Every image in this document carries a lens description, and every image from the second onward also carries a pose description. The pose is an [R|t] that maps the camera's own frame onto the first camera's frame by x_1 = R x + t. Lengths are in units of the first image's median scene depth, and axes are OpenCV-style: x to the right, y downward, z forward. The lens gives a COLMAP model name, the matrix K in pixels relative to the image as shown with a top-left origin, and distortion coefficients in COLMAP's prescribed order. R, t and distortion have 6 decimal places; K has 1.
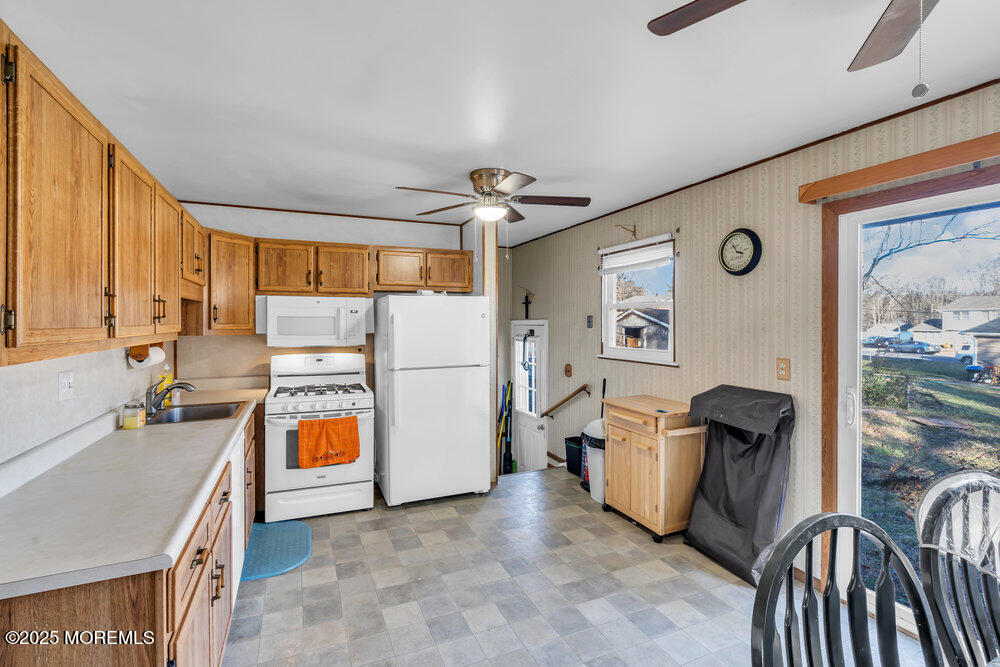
lens RADIAL K [[466.1, 0, 498.4], [0, 466.1, 329.6], [0, 0, 1]] dist [0.000870, 0.001237]
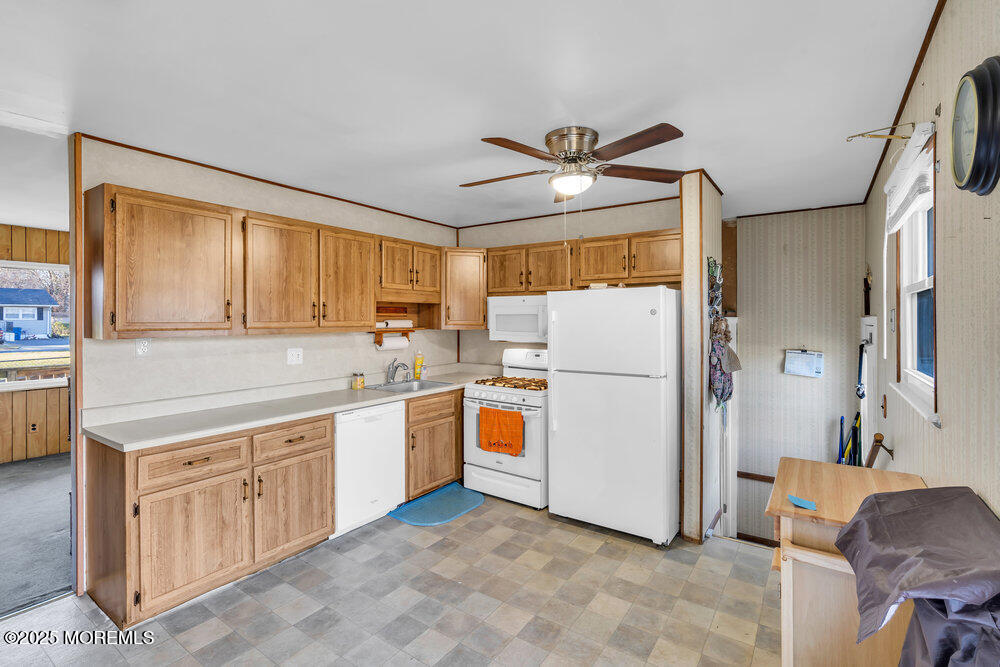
lens RADIAL K [[466.1, 0, 498.4], [0, 466.1, 329.6], [0, 0, 1]] dist [0.000870, 0.001237]
pose [[0.526183, 0.021850, -0.850091, 0.518873], [-0.017951, 0.999732, 0.014585, -0.008239], [0.850182, 0.007586, 0.526434, 0.412299]]
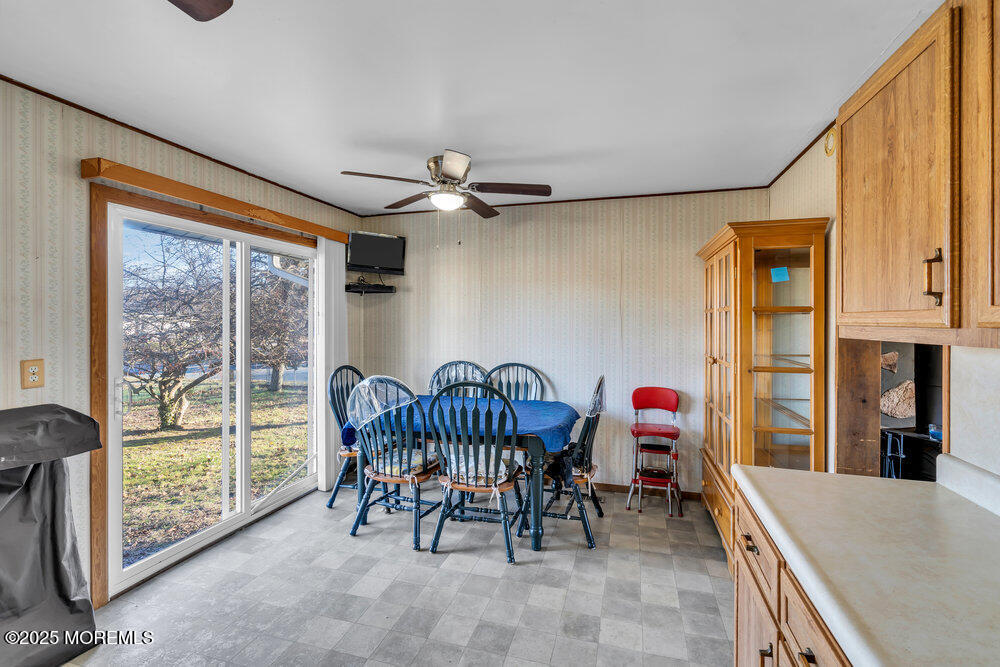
lens RADIAL K [[466.1, 0, 498.4], [0, 466.1, 329.6], [0, 0, 1]] dist [0.000870, 0.001237]
pose [[-0.771960, -0.014550, 0.635505, -0.541346], [0.010705, 0.999299, 0.035883, -0.006469], [-0.635581, 0.034504, -0.771263, 1.300045]]
